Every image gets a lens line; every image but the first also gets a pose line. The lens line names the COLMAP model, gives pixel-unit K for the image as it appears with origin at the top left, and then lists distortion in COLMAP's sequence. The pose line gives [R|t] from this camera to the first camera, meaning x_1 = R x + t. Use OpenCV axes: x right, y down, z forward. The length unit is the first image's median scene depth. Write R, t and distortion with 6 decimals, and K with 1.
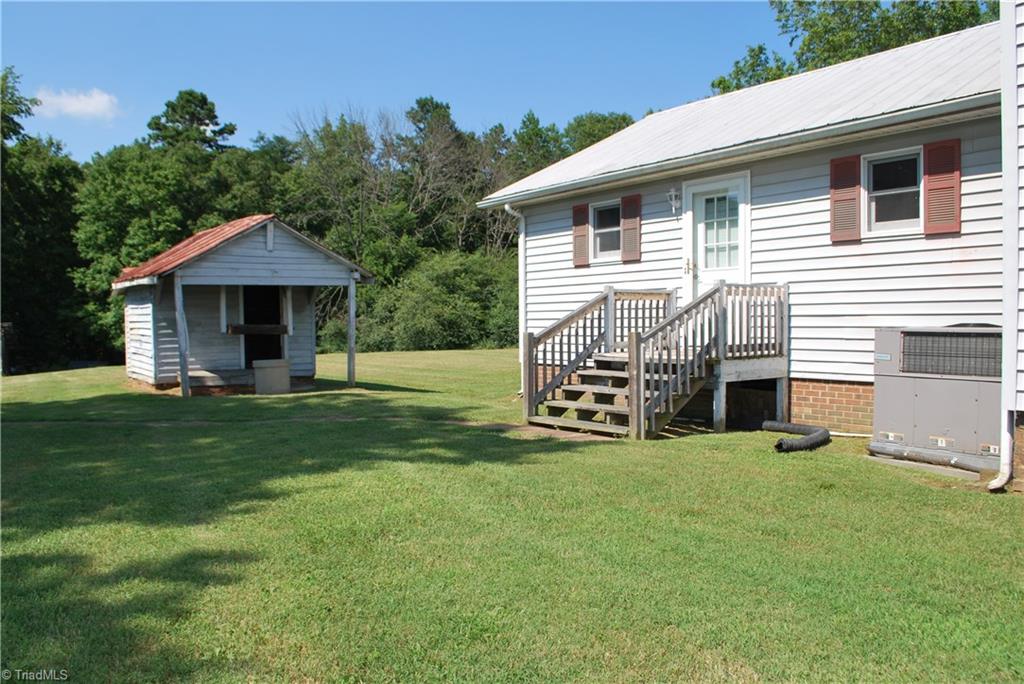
lens RADIAL K [[811.7, 0, 512.0], [0, 811.7, 342.0], [0, 0, 1]] dist [-0.082629, 0.006480]
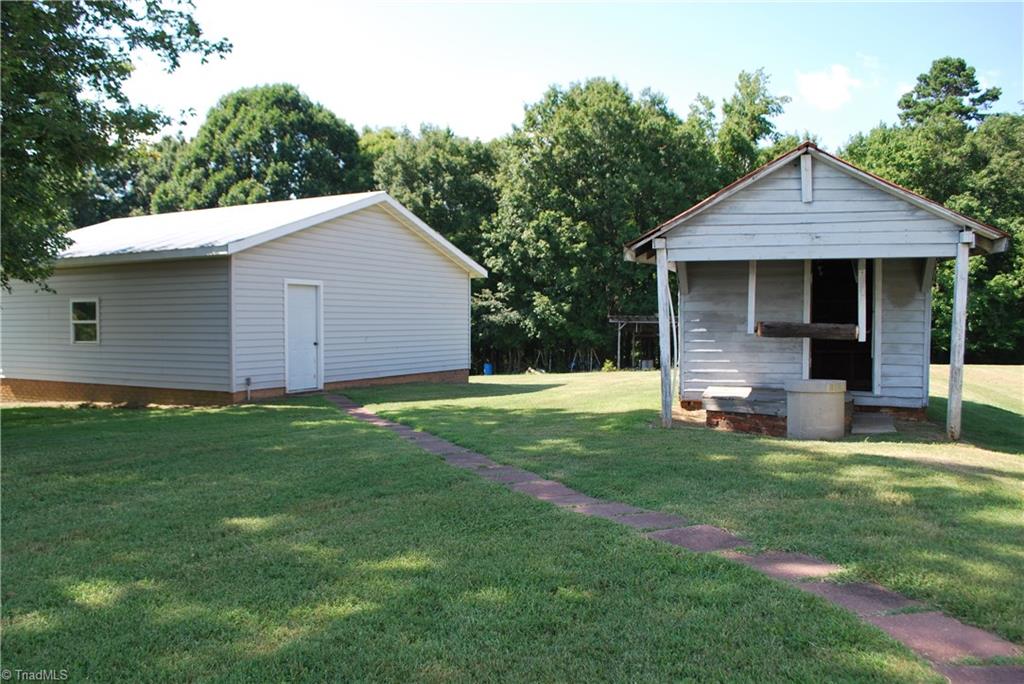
lens RADIAL K [[811.7, 0, 512.0], [0, 811.7, 342.0], [0, 0, 1]] dist [-0.082629, 0.006480]
pose [[0.604253, 0.038225, -0.795875, 0.011101], [-0.034610, 0.999165, 0.021711, -0.002868], [0.796040, 0.014426, 0.605072, 0.099573]]
